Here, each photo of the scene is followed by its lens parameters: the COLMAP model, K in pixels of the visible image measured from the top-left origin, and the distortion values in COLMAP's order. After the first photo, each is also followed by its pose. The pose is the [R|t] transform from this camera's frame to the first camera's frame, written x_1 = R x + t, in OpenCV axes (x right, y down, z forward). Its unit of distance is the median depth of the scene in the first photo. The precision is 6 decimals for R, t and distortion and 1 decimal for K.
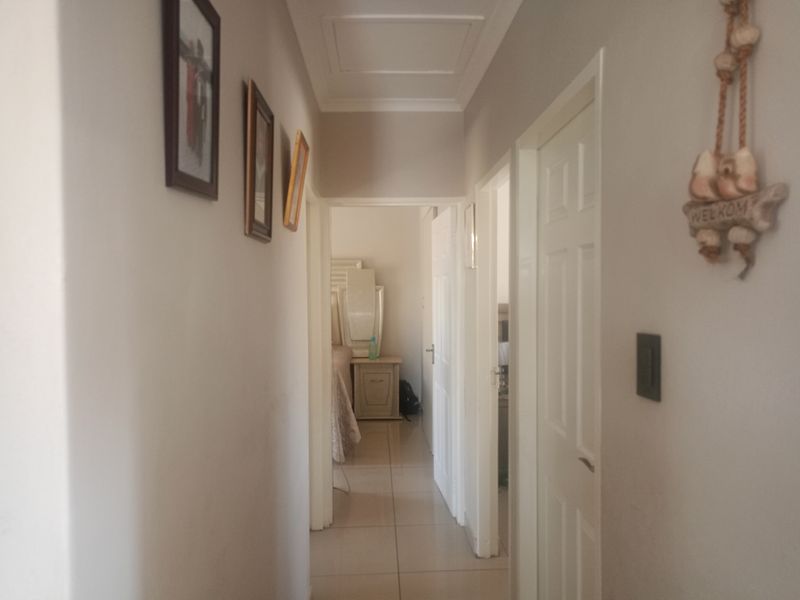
lens RADIAL K [[594.3, 0, 400.0], [0, 594.3, 300.0], [0, 0, 1]] dist [0.038021, -0.022973]
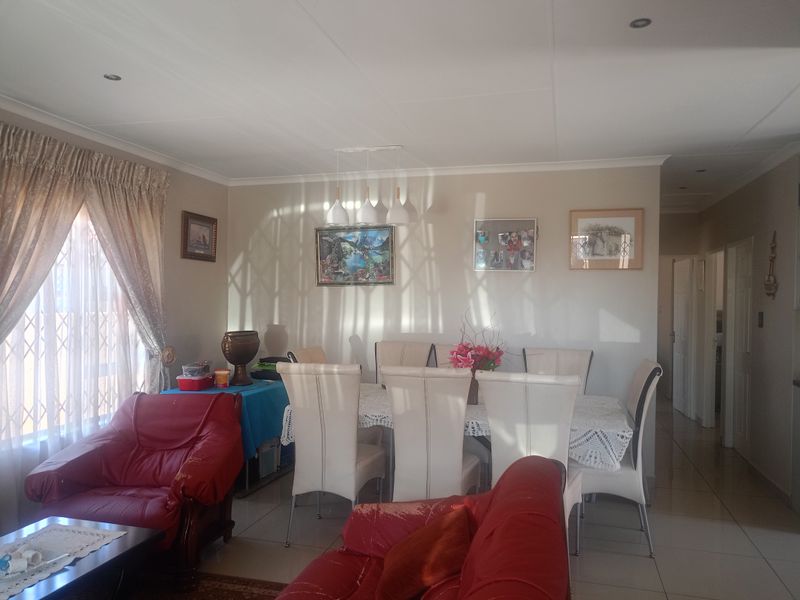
lens RADIAL K [[594.3, 0, 400.0], [0, 594.3, 300.0], [0, 0, 1]] dist [0.038021, -0.022973]
pose [[0.951236, 0.021120, -0.307739, -0.241426], [-0.028293, 0.999422, -0.018865, 0.041659], [0.307162, 0.026652, 0.951284, -1.316968]]
